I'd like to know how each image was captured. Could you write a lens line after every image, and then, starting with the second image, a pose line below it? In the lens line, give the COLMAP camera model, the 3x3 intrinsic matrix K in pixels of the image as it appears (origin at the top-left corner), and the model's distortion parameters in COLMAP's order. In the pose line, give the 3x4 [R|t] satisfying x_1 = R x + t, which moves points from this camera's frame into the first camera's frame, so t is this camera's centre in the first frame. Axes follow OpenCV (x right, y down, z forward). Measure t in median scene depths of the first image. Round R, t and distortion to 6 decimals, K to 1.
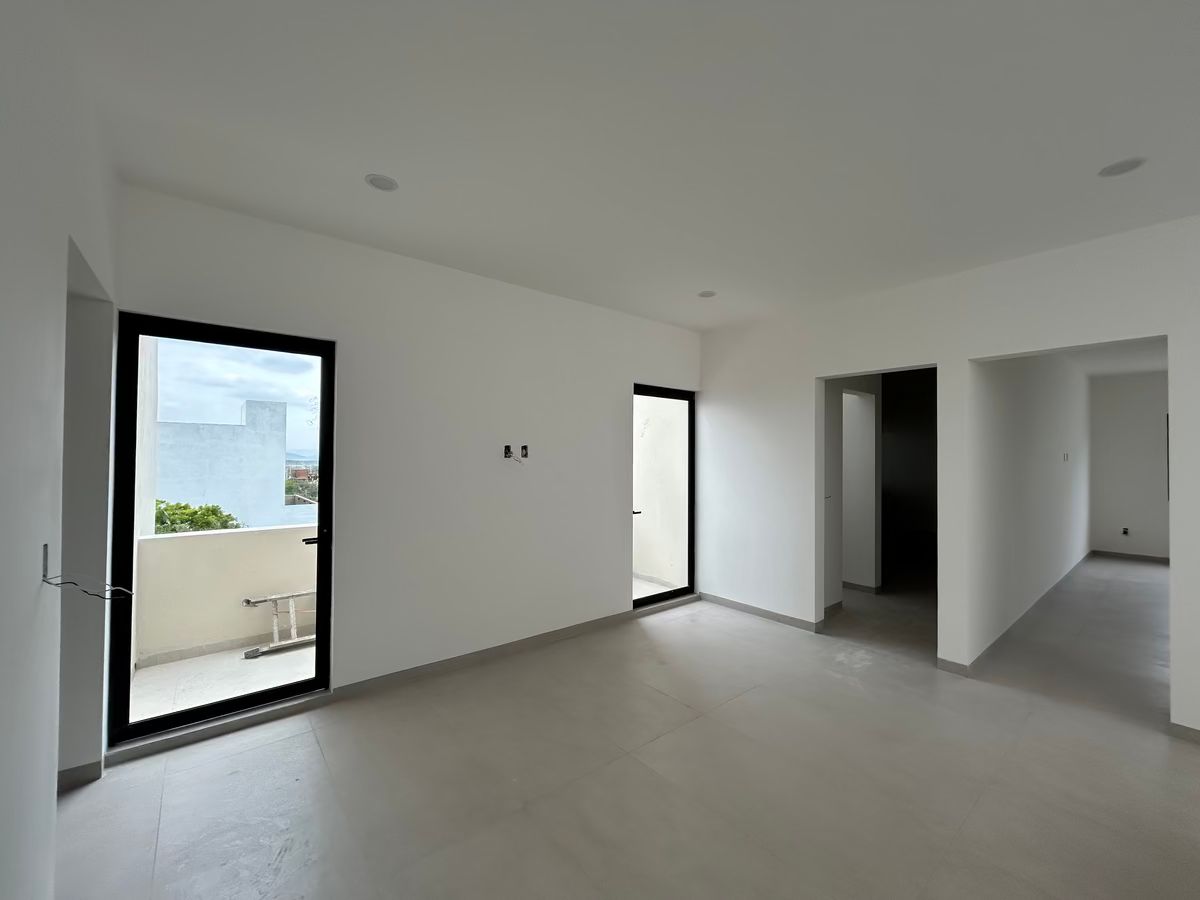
lens RADIAL K [[481.9, 0, 600.0], [0, 481.9, 450.2], [0, 0, 1]] dist [0.001470, 0.000981]
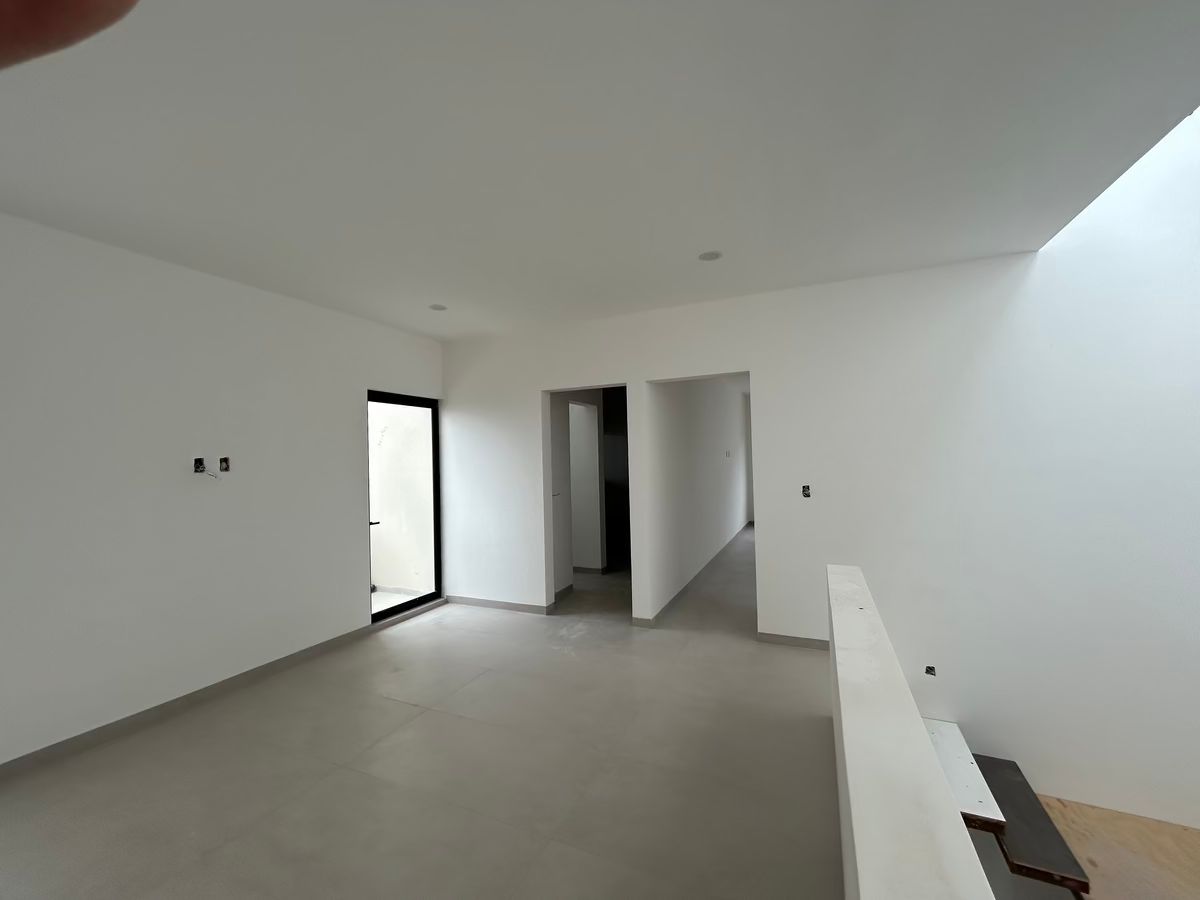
lens RADIAL K [[481.9, 0, 597.9], [0, 481.9, 450.6], [0, 0, 1]] dist [0.001470, 0.000981]
pose [[0.900021, -0.022860, 0.435247, 0.066639], [0.026950, 0.999632, -0.003227, -0.001451], [-0.435013, 0.014635, 0.900305, -0.076898]]
